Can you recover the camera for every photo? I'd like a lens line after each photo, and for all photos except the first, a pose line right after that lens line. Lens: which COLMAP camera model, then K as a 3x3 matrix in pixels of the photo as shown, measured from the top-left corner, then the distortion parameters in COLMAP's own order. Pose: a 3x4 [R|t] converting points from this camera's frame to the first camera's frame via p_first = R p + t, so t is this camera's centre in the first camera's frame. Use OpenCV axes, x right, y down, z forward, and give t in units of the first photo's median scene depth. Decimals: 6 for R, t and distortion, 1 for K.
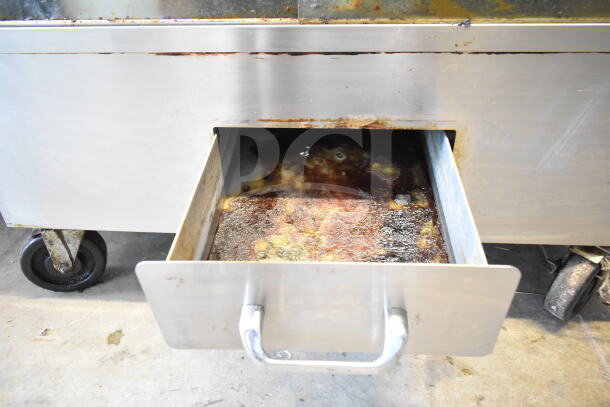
lens RADIAL K [[469.8, 0, 307.1], [0, 469.8, 199.8], [0, 0, 1]] dist [-0.015584, 0.007945]
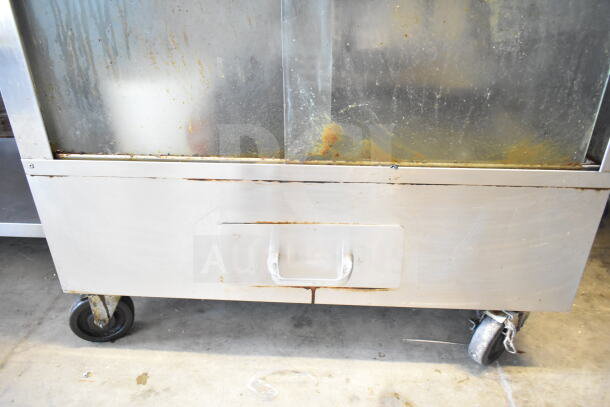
lens RADIAL K [[469.8, 0, 303.8], [0, 469.8, 198.8], [0, 0, 1]] dist [-0.015584, 0.007945]
pose [[0.999744, 0.007152, 0.021477, 0.006910], [-0.005303, 0.996372, -0.084938, -0.098915], [-0.022006, 0.084802, 0.996155, -0.357379]]
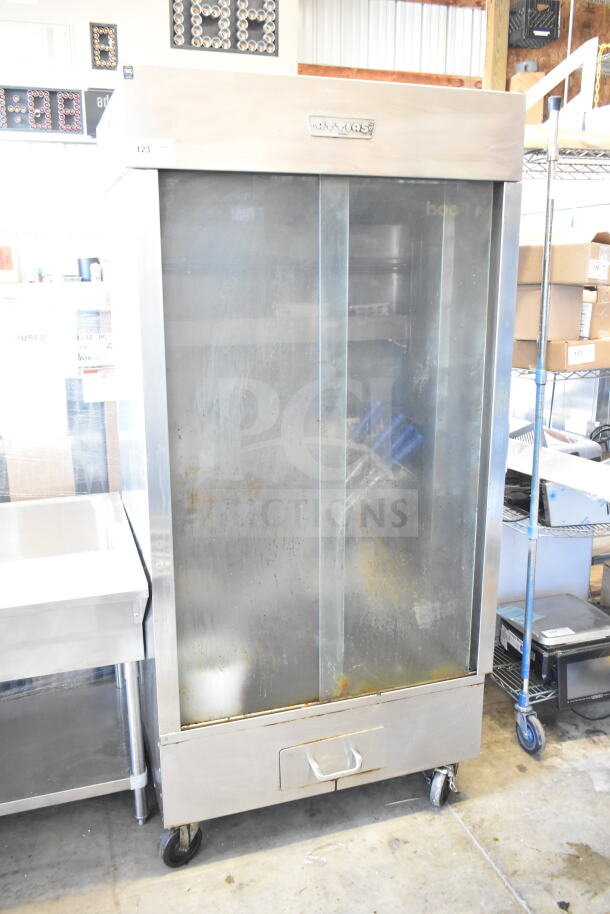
lens RADIAL K [[760.6, 0, 303.3], [0, 760.6, 455.0], [0, 0, 1]] dist [-0.003898, -0.001096]
pose [[0.921954, -0.076986, 0.379571, -1.160238], [0.197748, 0.936242, -0.290424, -0.339065], [-0.333011, 0.342817, 0.878396, -2.274355]]
